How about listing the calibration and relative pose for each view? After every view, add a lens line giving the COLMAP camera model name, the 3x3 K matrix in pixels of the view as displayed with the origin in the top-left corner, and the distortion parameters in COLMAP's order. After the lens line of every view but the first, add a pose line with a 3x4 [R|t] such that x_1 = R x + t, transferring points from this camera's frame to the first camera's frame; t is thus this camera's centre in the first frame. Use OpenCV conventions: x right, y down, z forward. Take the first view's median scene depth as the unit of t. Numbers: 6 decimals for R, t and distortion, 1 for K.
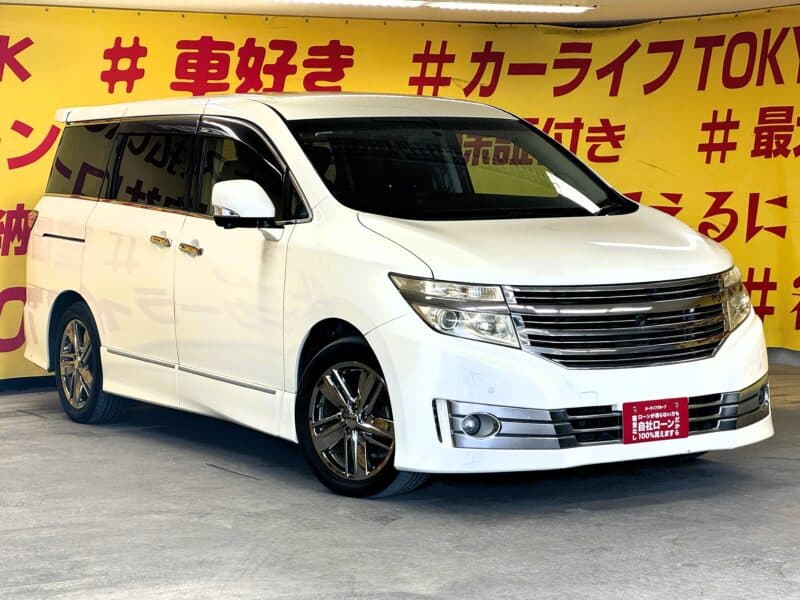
lens RADIAL K [[1870.3, 0, 415.4], [0, 1870.3, 301.1], [0, 0, 1]] dist [0.227907, 0.240633]
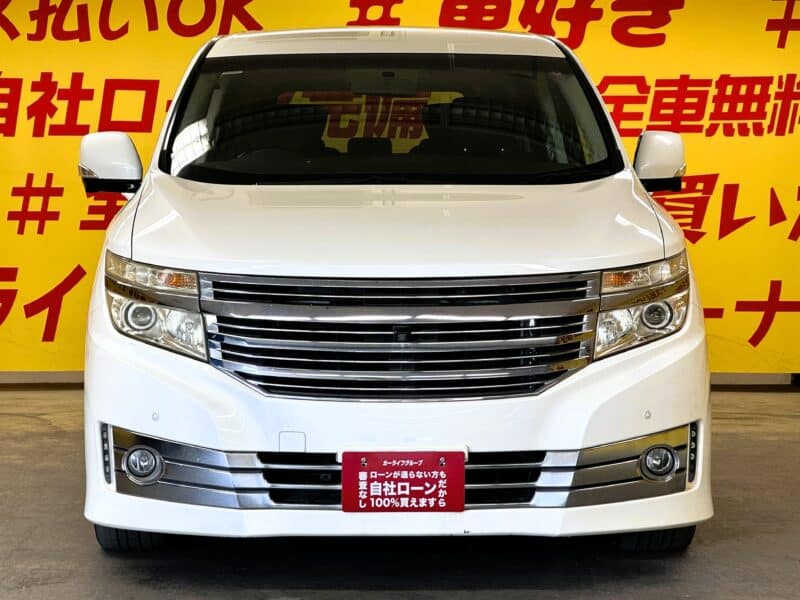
lens RADIAL K [[1870.3, 0, 415.4], [0, 1870.3, 301.1], [0, 0, 1]] dist [0.227907, 0.240633]
pose [[0.855190, 0.049744, -0.515923, 0.476473], [-0.048874, 0.998688, 0.015278, -0.012180], [0.516006, 0.012150, 0.856499, 0.420515]]
